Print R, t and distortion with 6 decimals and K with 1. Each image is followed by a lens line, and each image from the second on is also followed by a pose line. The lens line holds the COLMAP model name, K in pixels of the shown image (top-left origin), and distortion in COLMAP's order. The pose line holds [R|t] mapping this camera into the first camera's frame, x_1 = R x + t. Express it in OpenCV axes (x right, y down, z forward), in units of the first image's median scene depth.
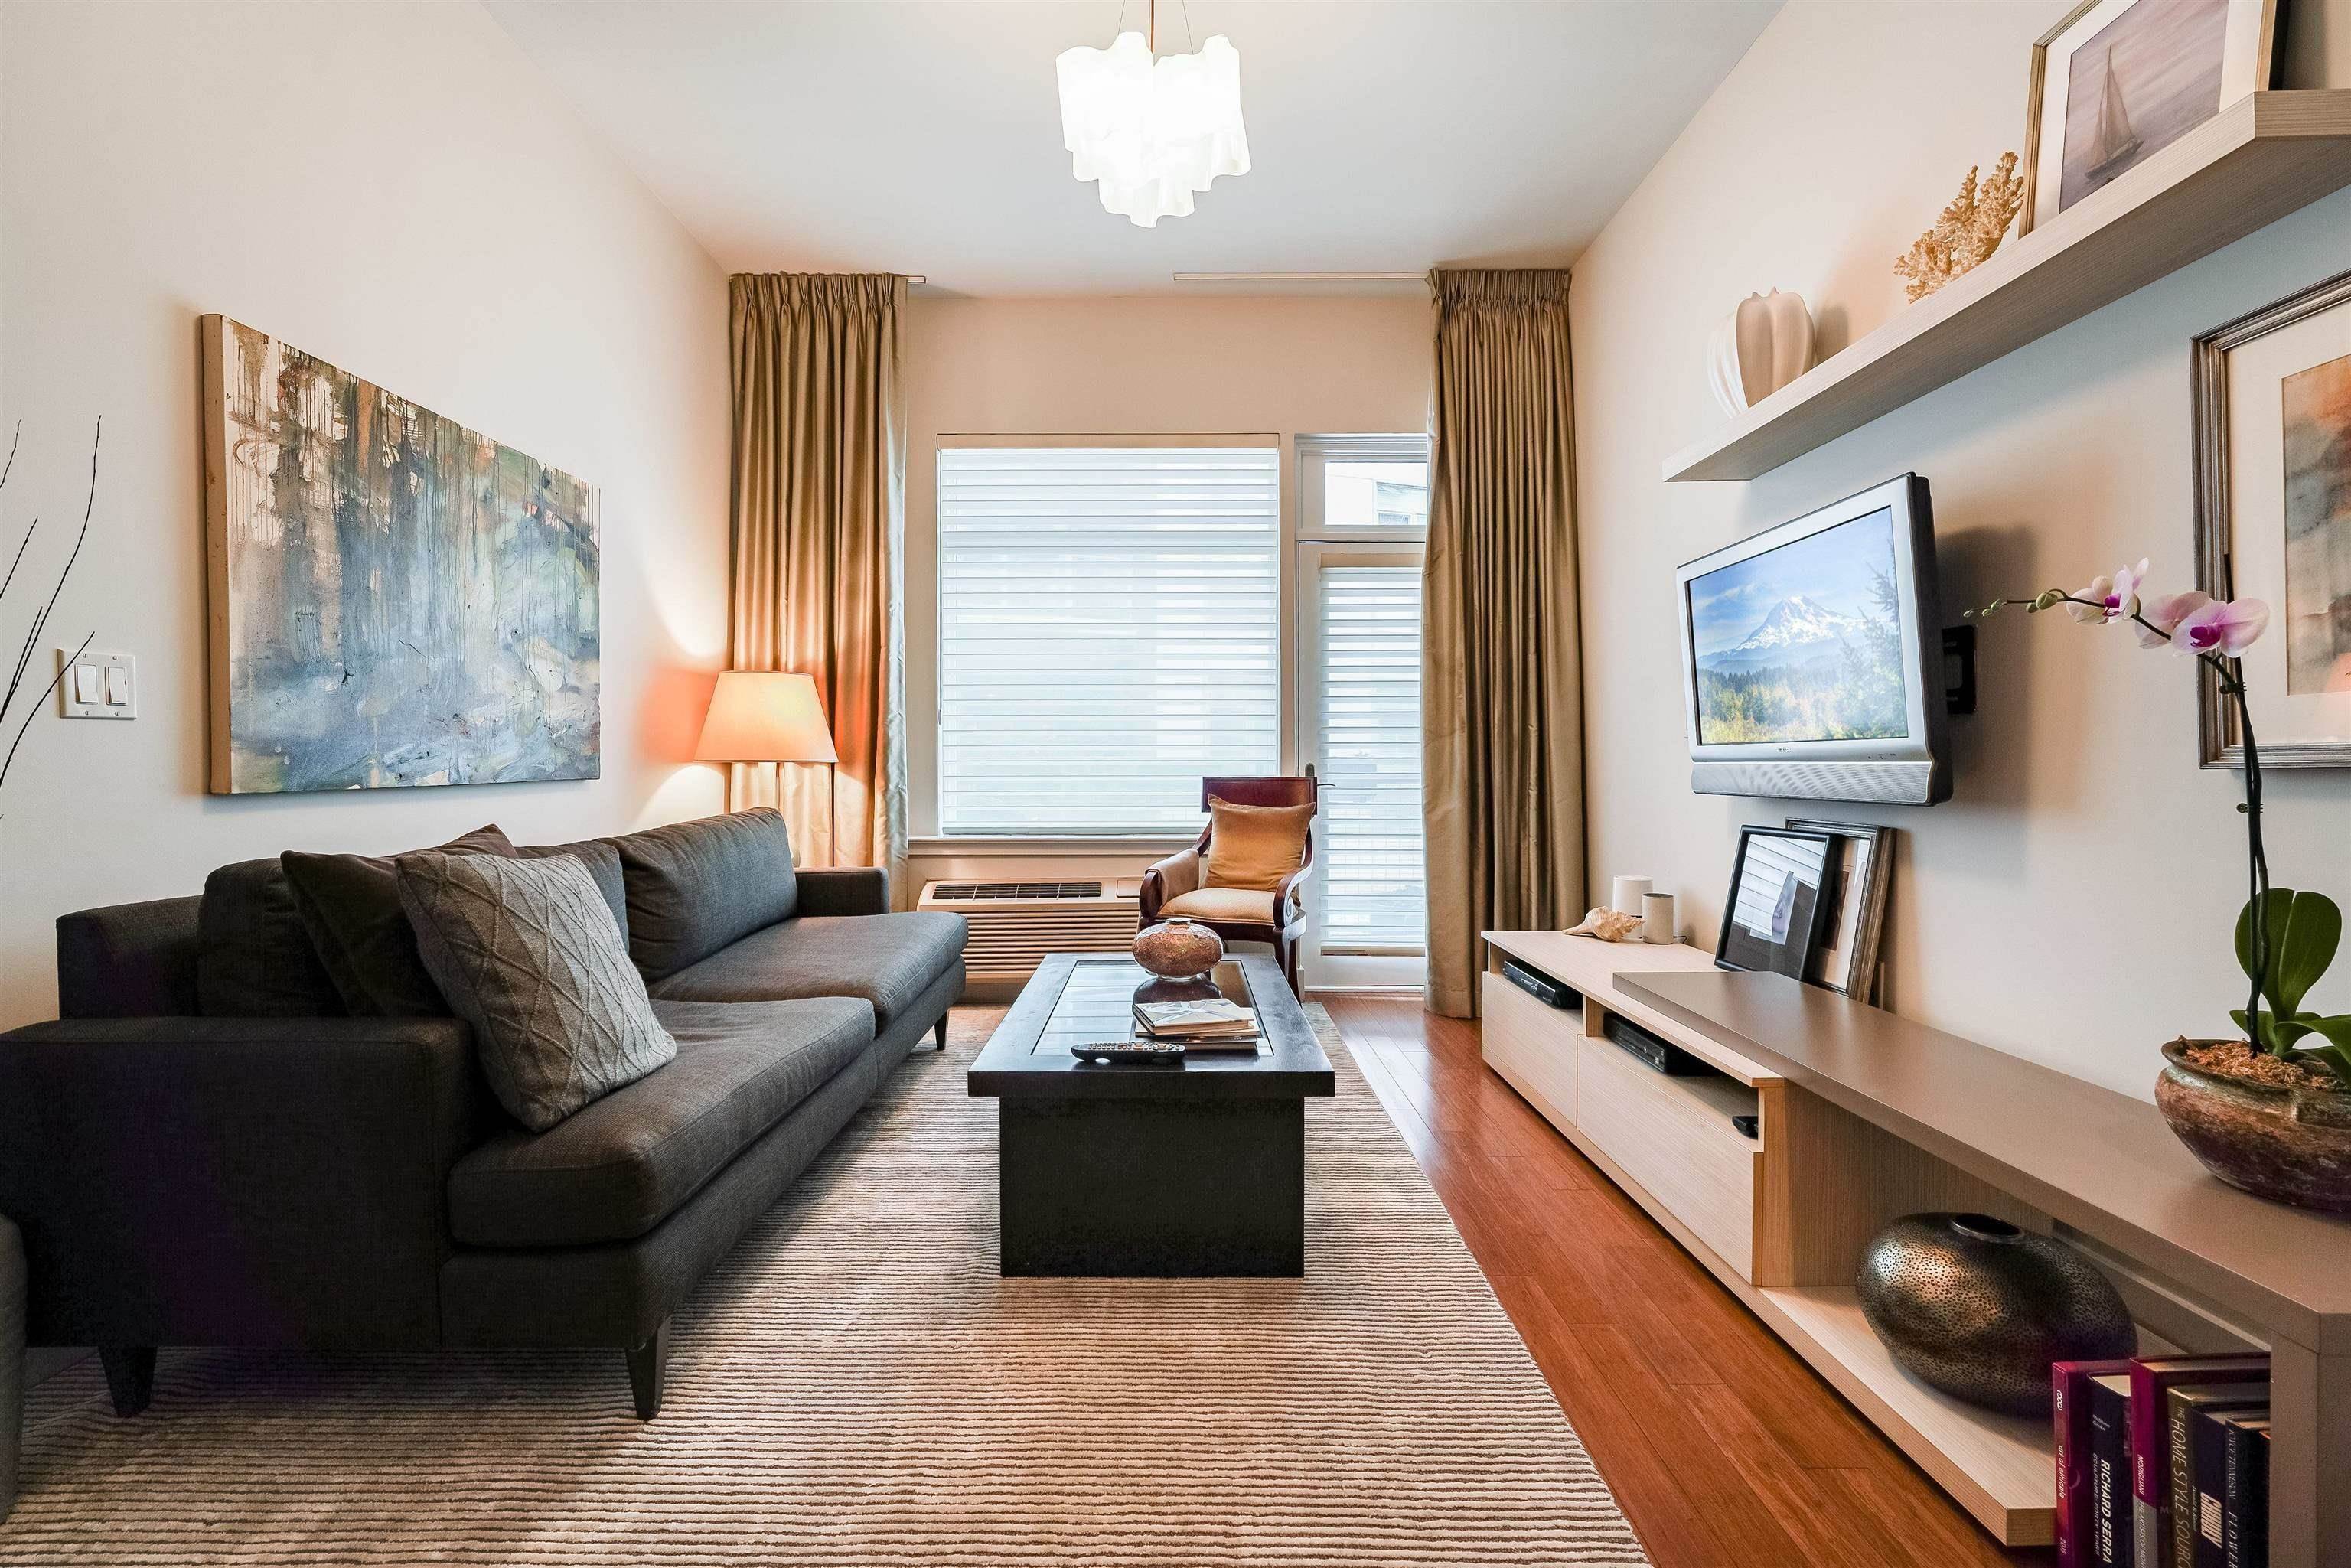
lens RADIAL K [[977.9, 0, 1168.0], [0, 977.9, 776.0], [0, 0, 1]] dist [-0.008088, 0.000133]
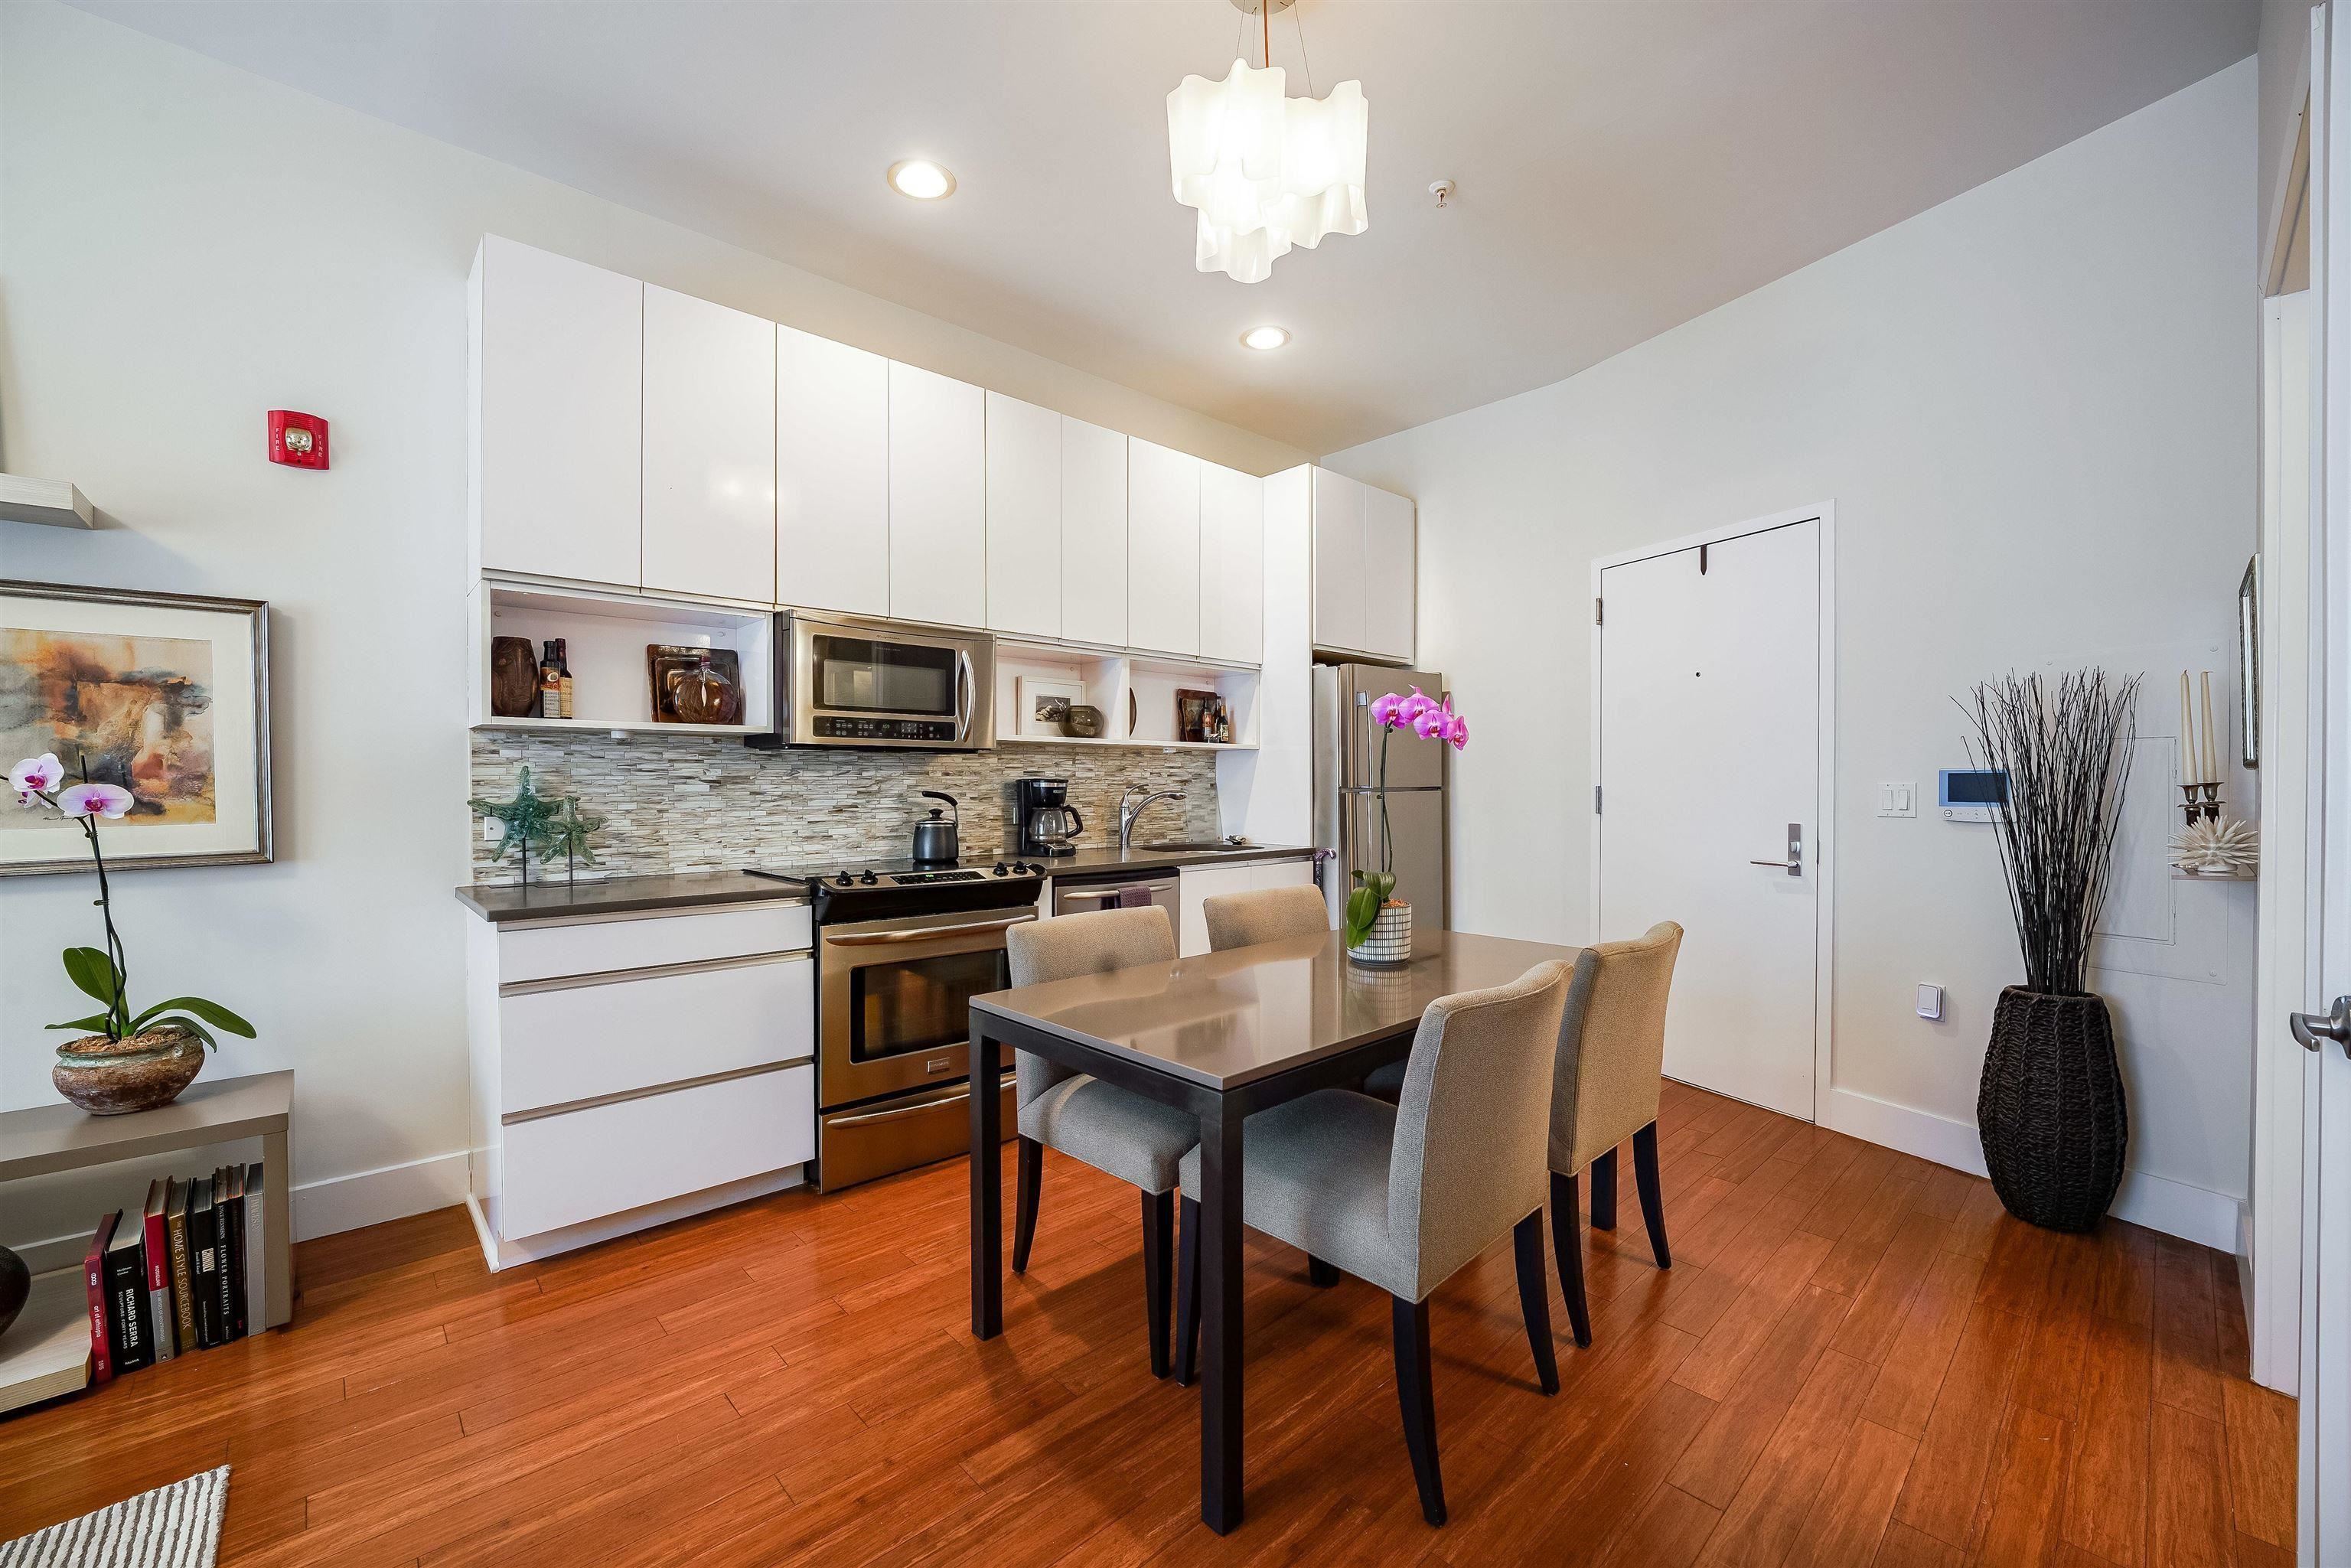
lens RADIAL K [[935.3, 0, 1177.5], [0, 935.3, 789.1], [0, 0, 1]] dist [-0.027432, 0.004835]
pose [[-0.681209, -0.007728, 0.732048, -0.671915], [0.007618, 0.999815, 0.017644, -0.088416], [-0.732049, 0.017596, -0.681024, 0.328477]]
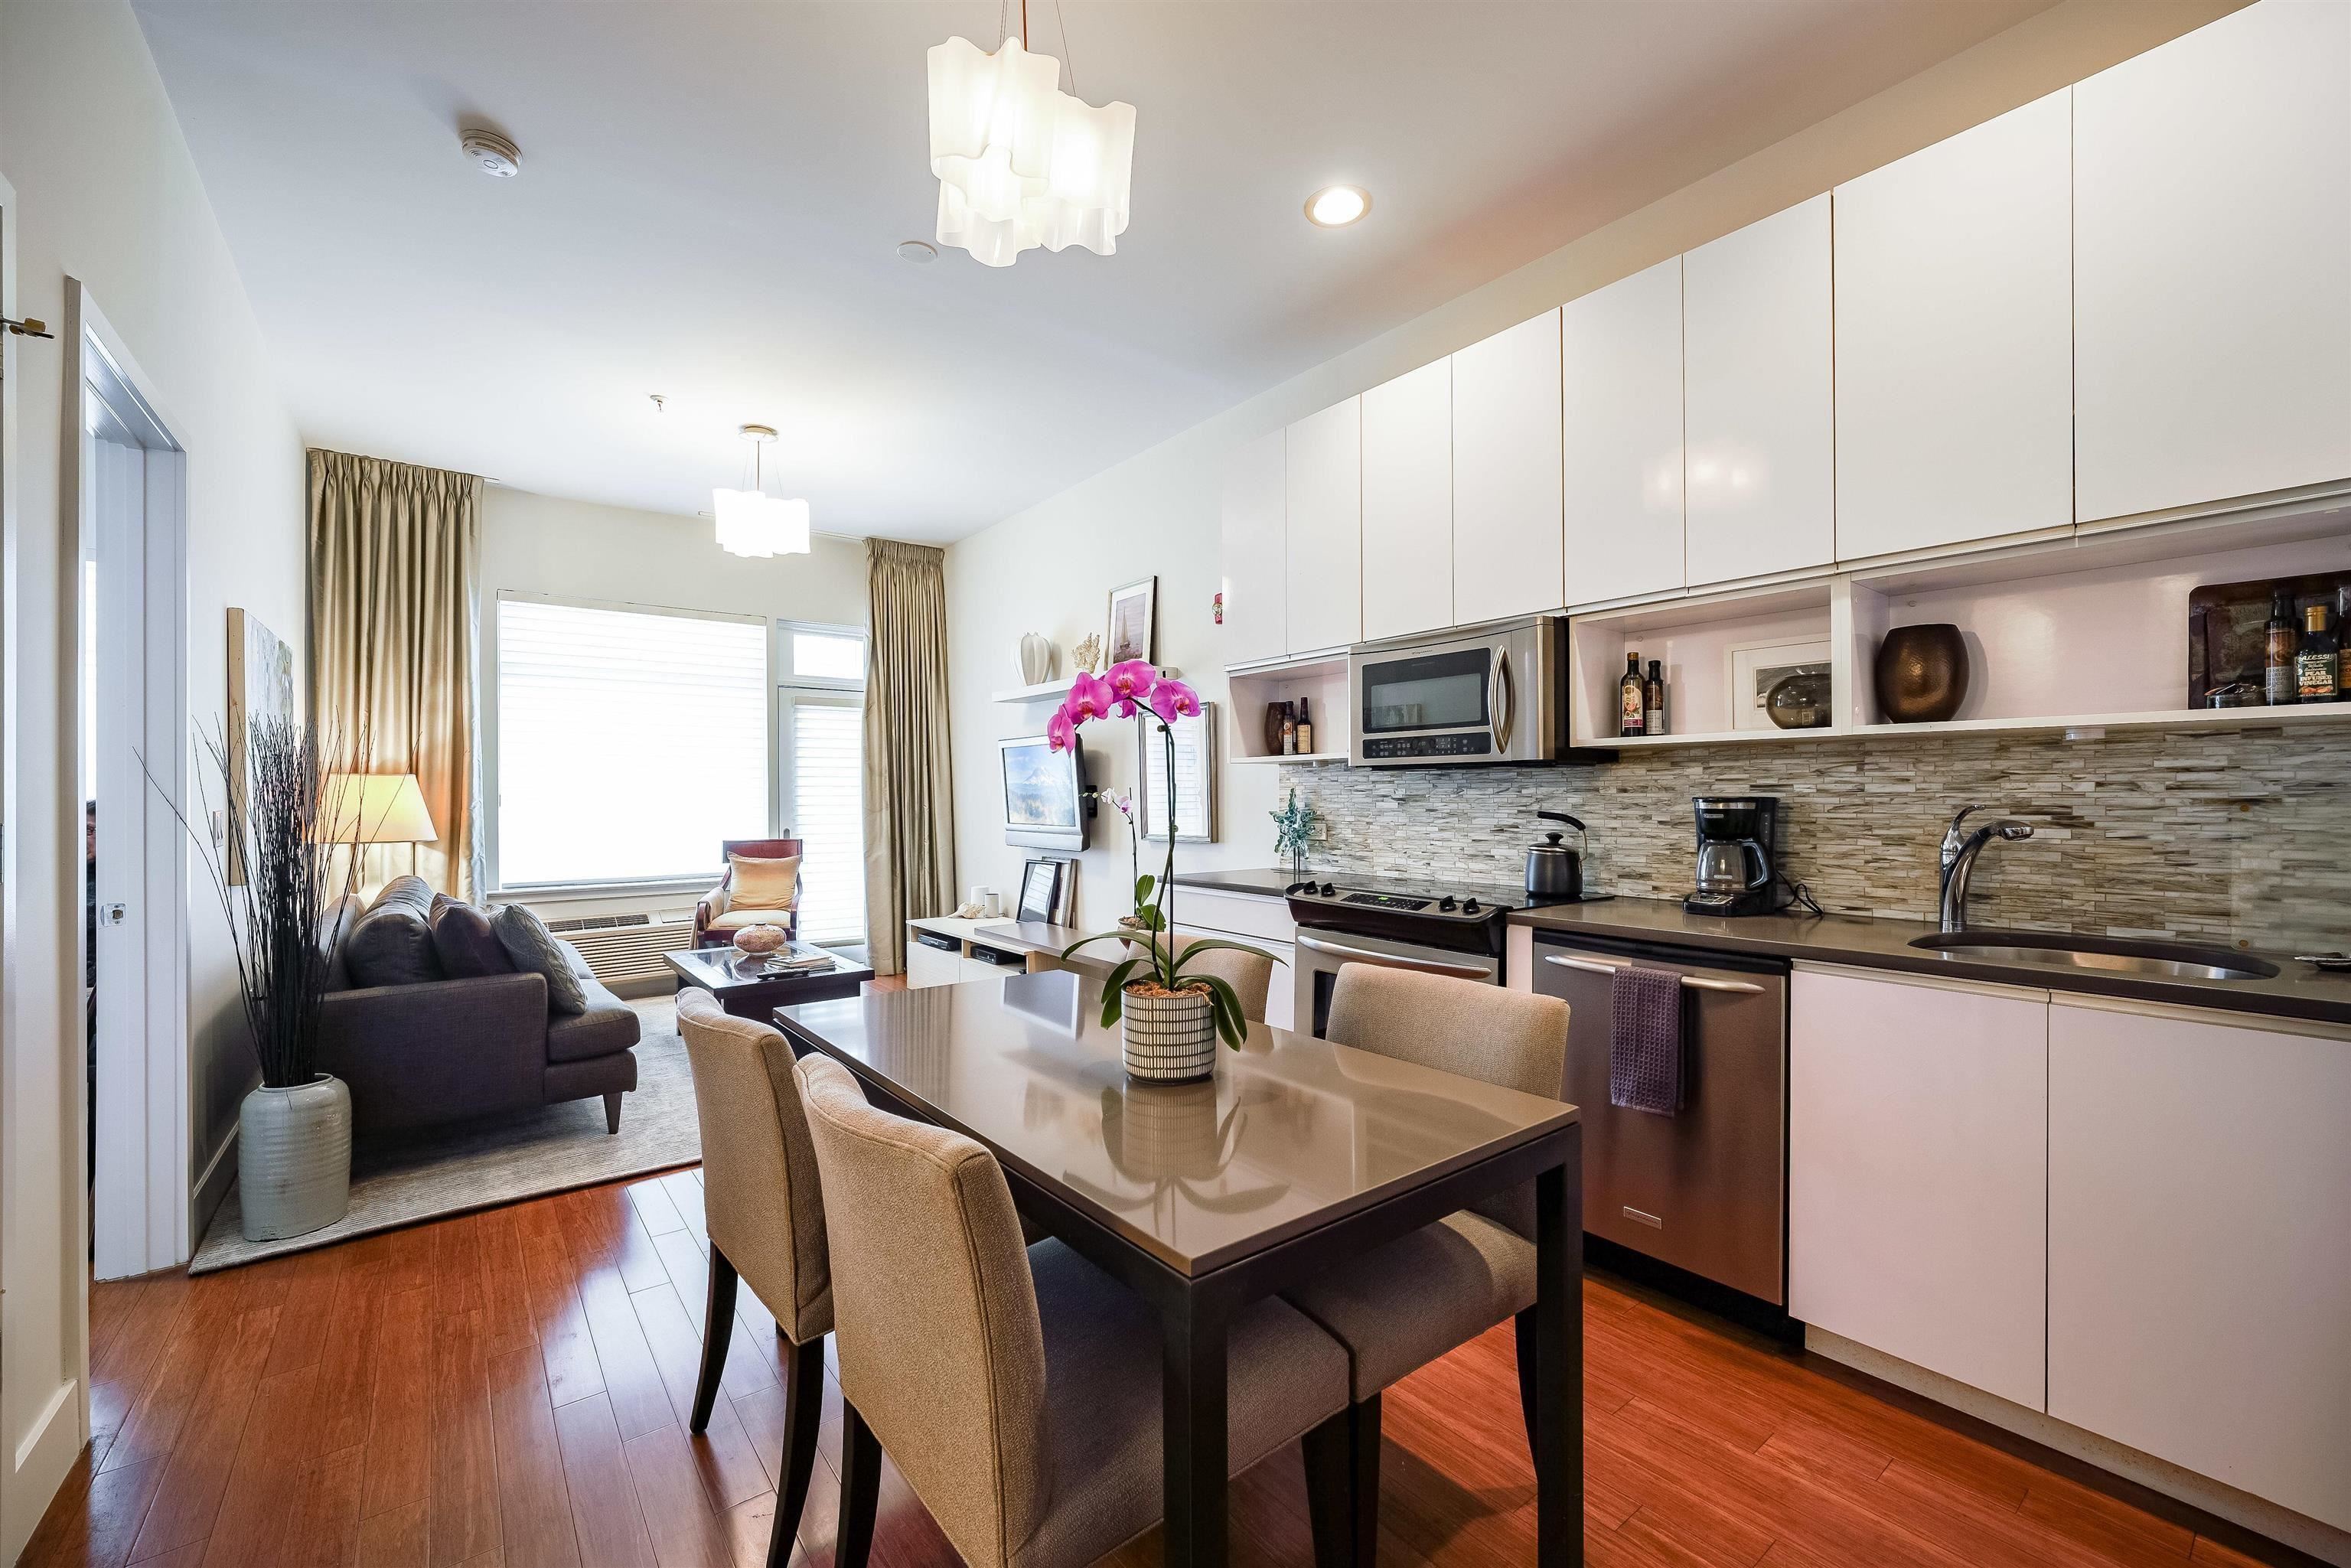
lens RADIAL K [[959.8, 0, 1172.6], [0, 959.8, 791.2], [0, 0, 1]] dist [0.000716, 0.000108]
pose [[0.791354, -0.001746, 0.611355, -0.518724], [0.011210, 0.999869, -0.011655, -0.080629], [-0.611255, 0.016077, 0.791270, -1.003809]]
